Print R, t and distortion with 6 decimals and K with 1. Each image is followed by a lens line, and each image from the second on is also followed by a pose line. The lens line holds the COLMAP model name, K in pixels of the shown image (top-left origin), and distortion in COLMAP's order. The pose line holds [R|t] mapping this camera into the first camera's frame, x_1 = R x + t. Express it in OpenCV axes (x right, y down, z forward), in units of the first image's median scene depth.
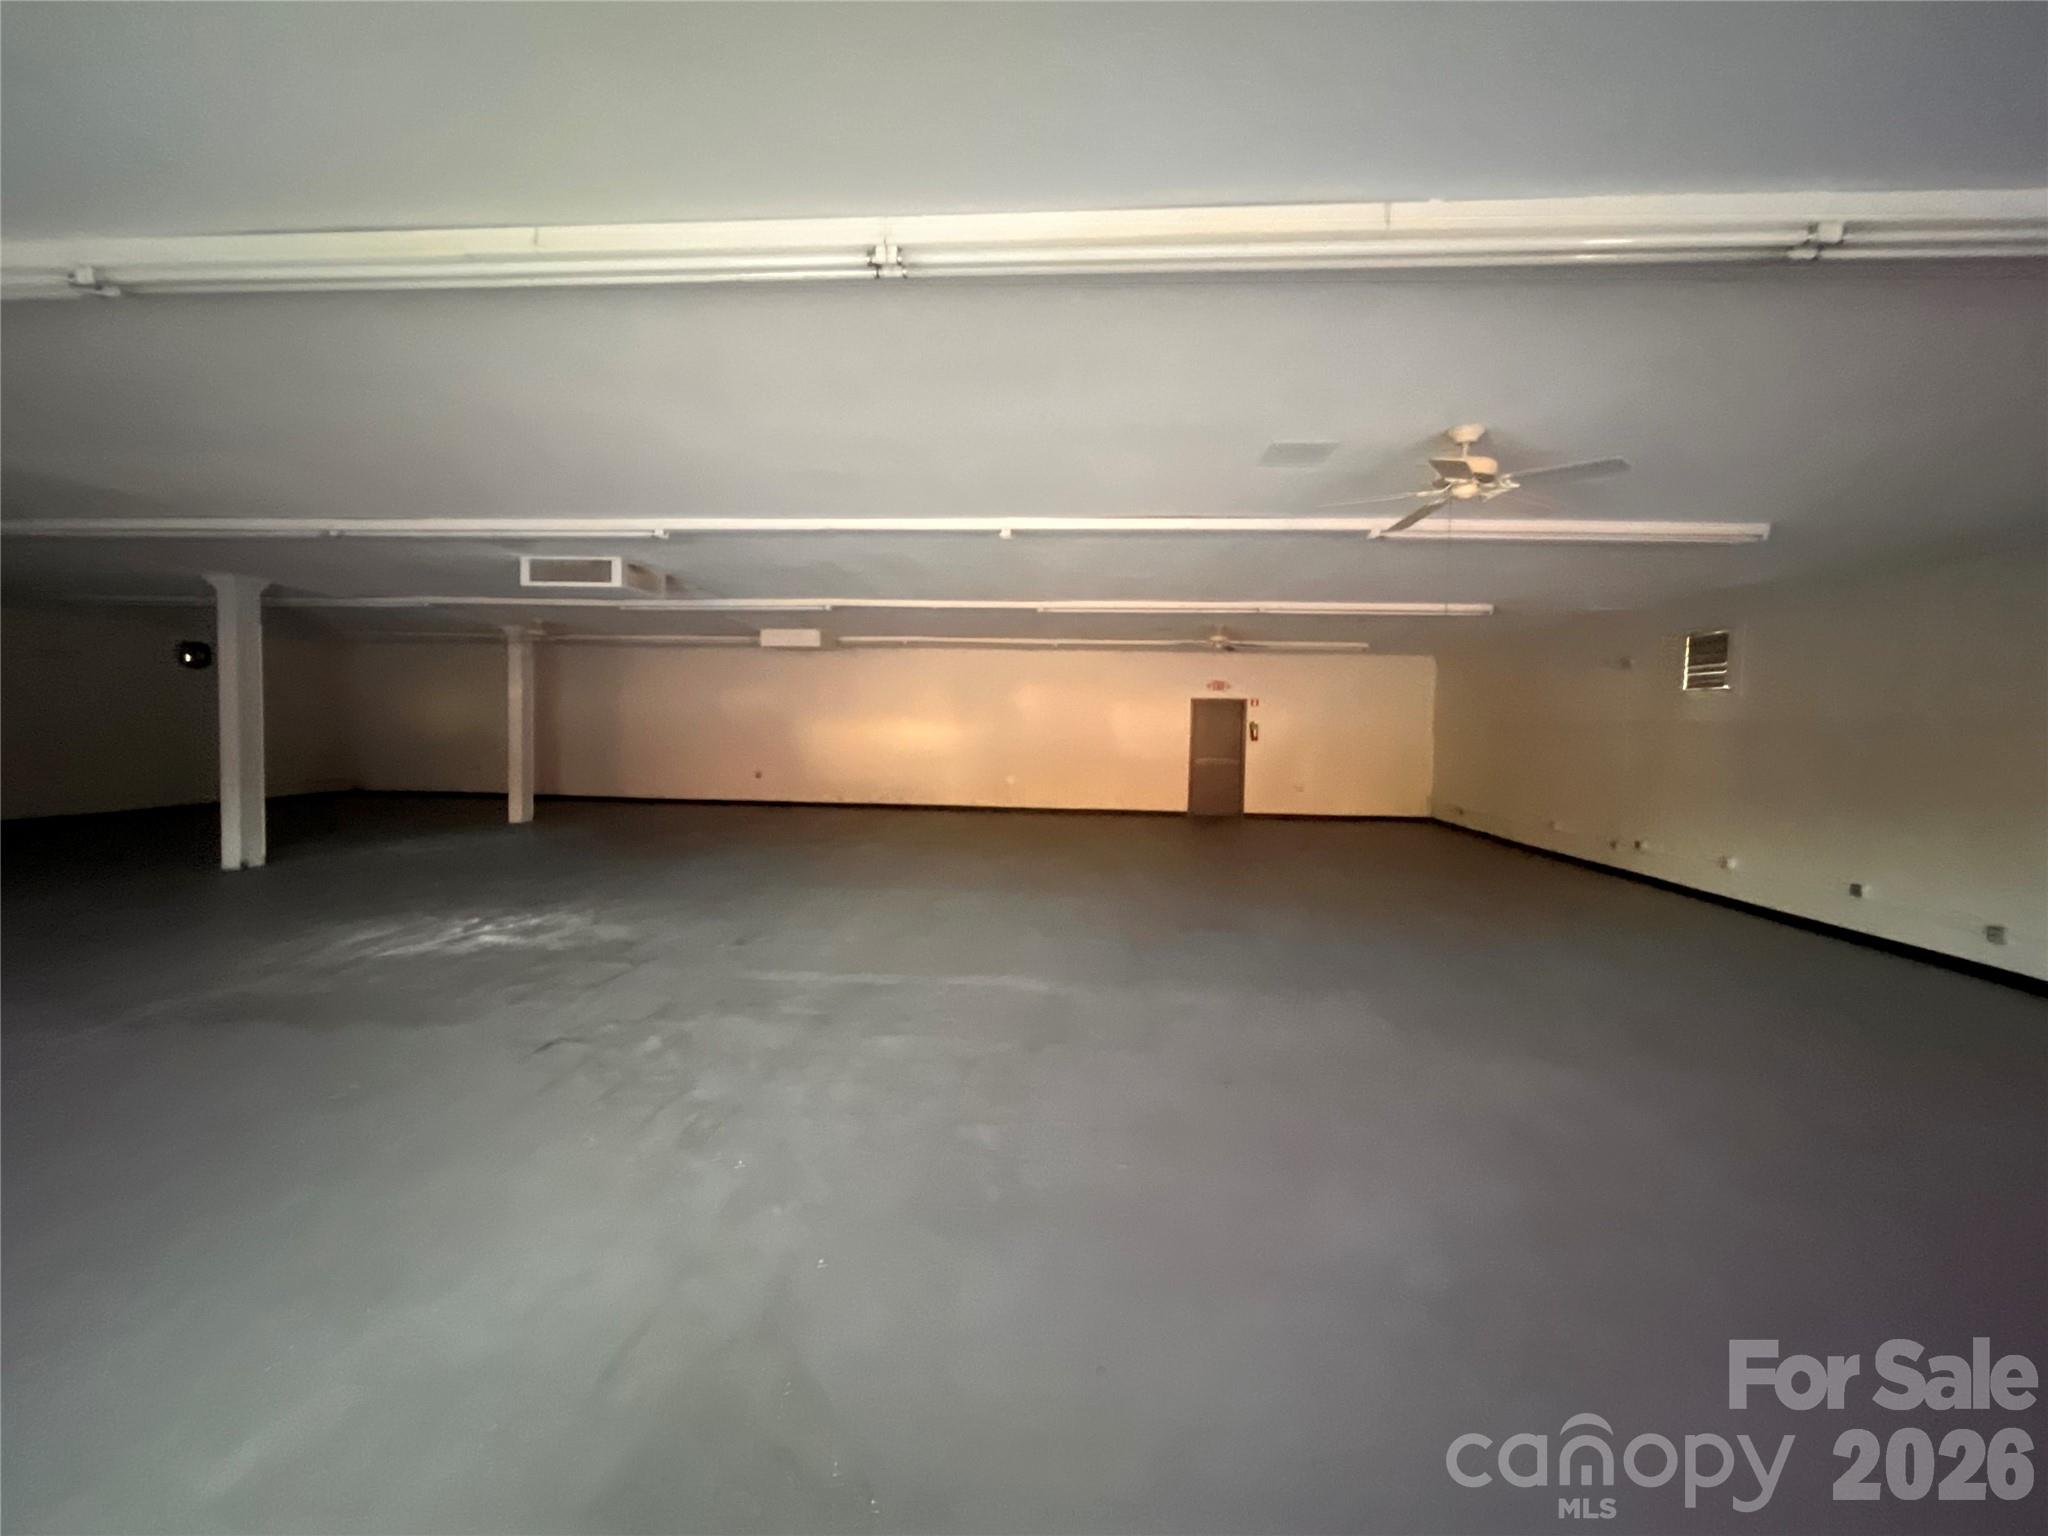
lens RADIAL K [[830.7, 0, 1024.0], [0, 830.7, 768.0], [0, 0, 1]] dist [-0.000066, -0.000126]
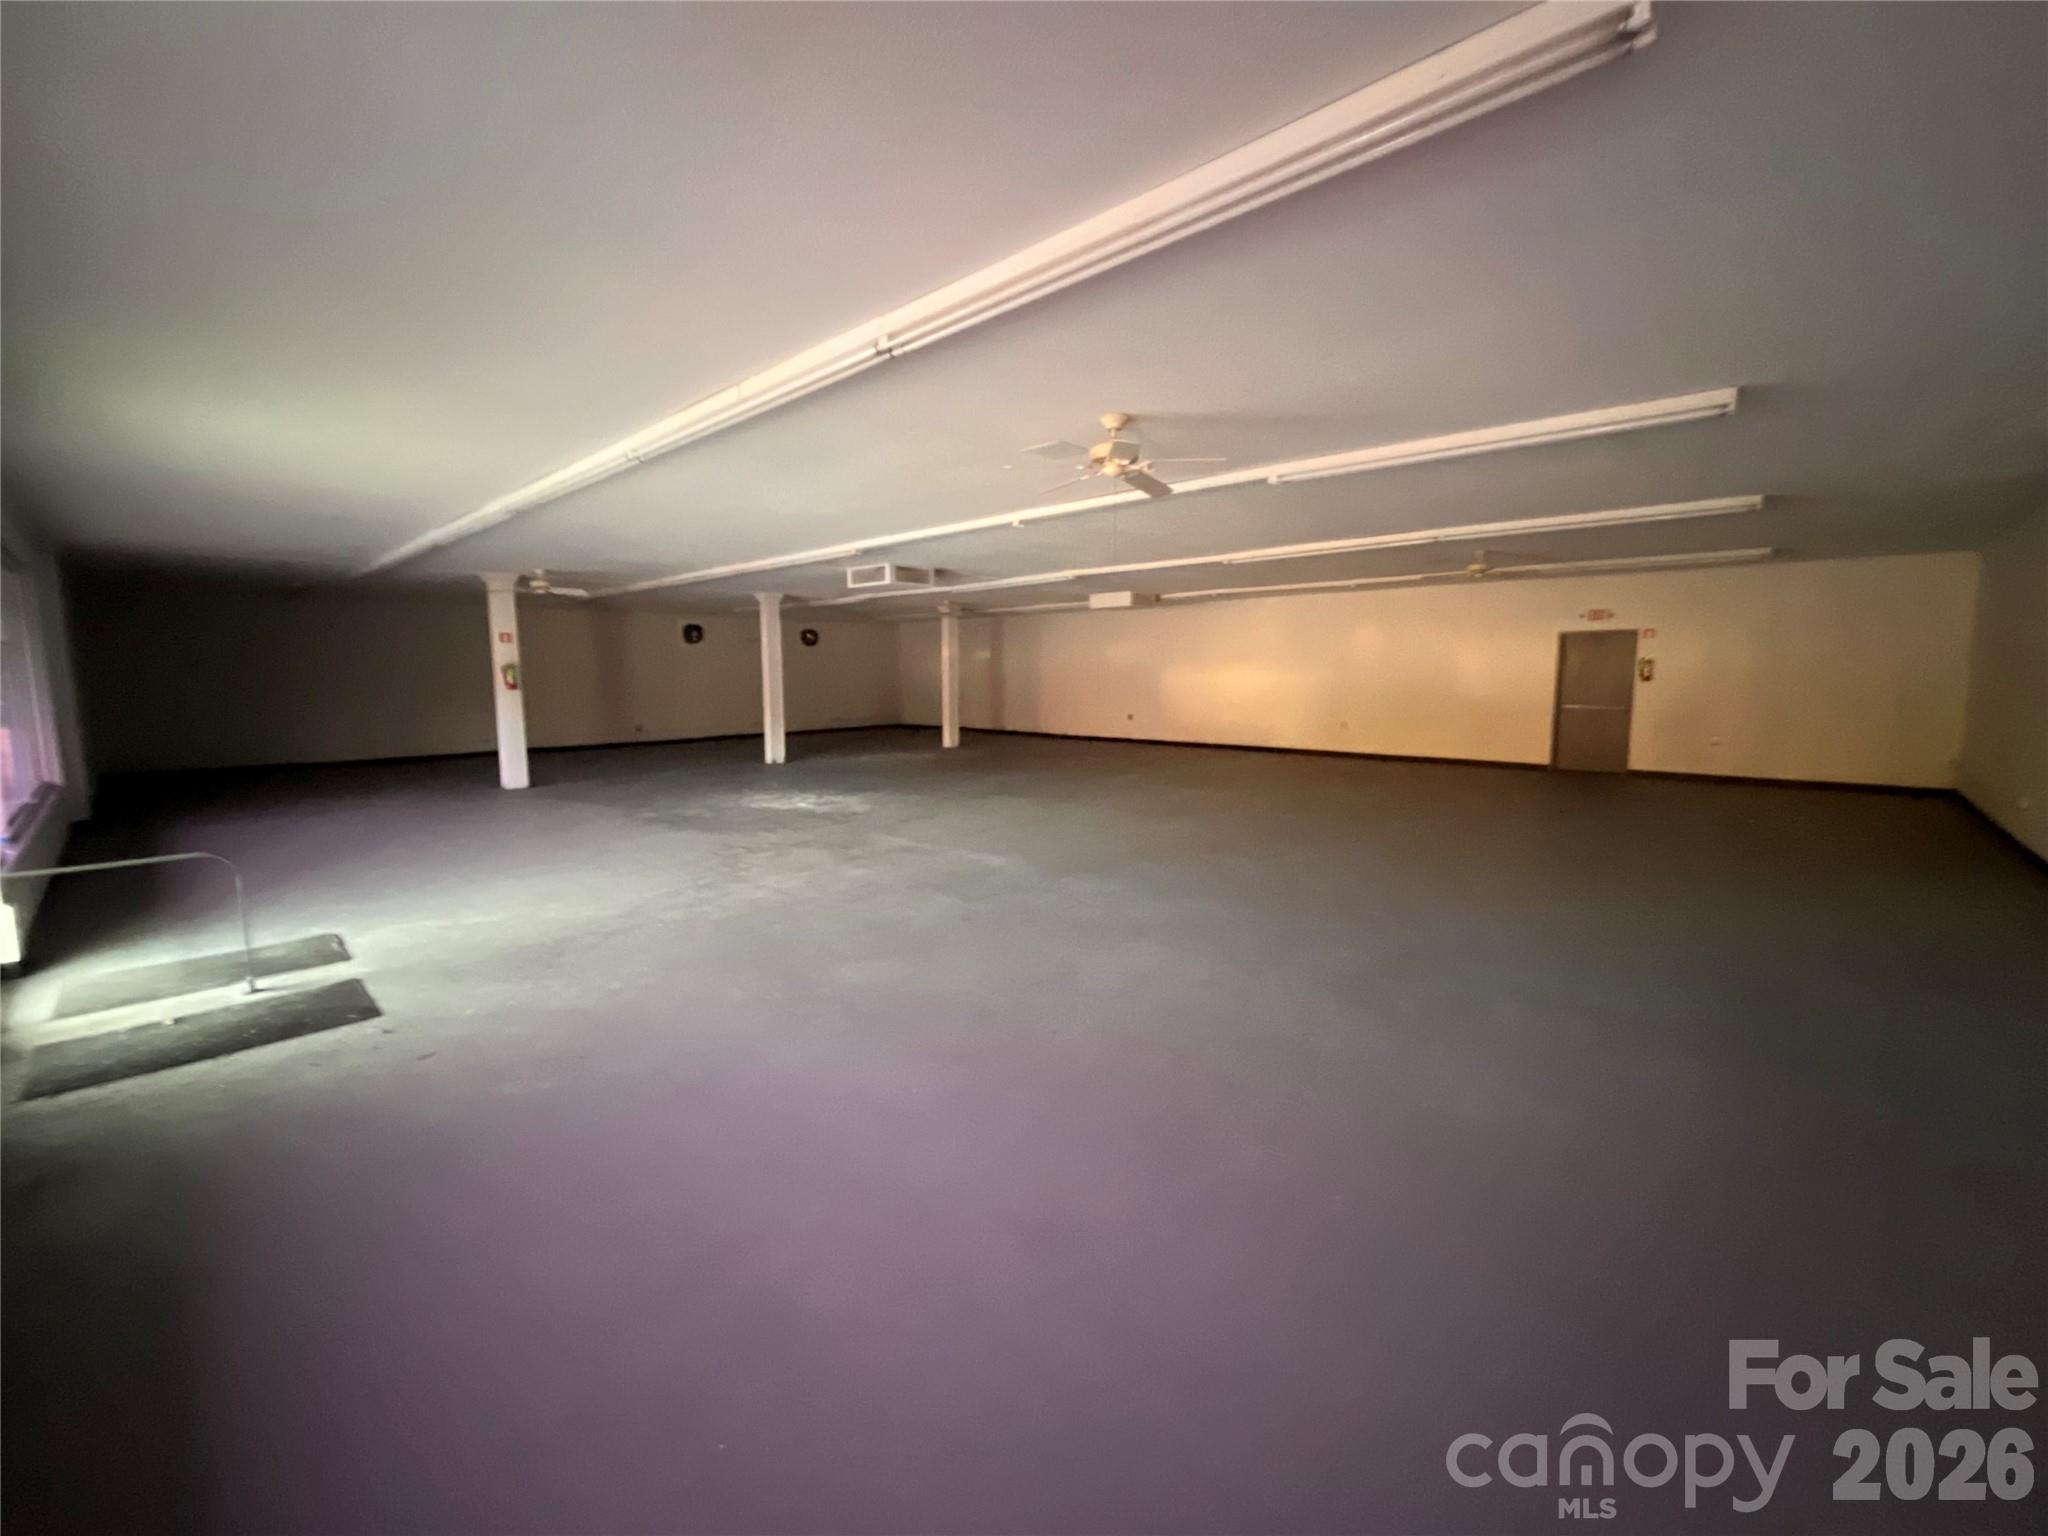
lens RADIAL K [[830.7, 0, 1024.0], [0, 830.7, 768.0], [0, 0, 1]] dist [-0.000066, -0.000126]
pose [[0.780202, 0.050624, -0.623476, 0.366046], [-0.012395, 0.997775, 0.065505, 0.007210], [0.625405, -0.043379, 0.779094, -0.014709]]
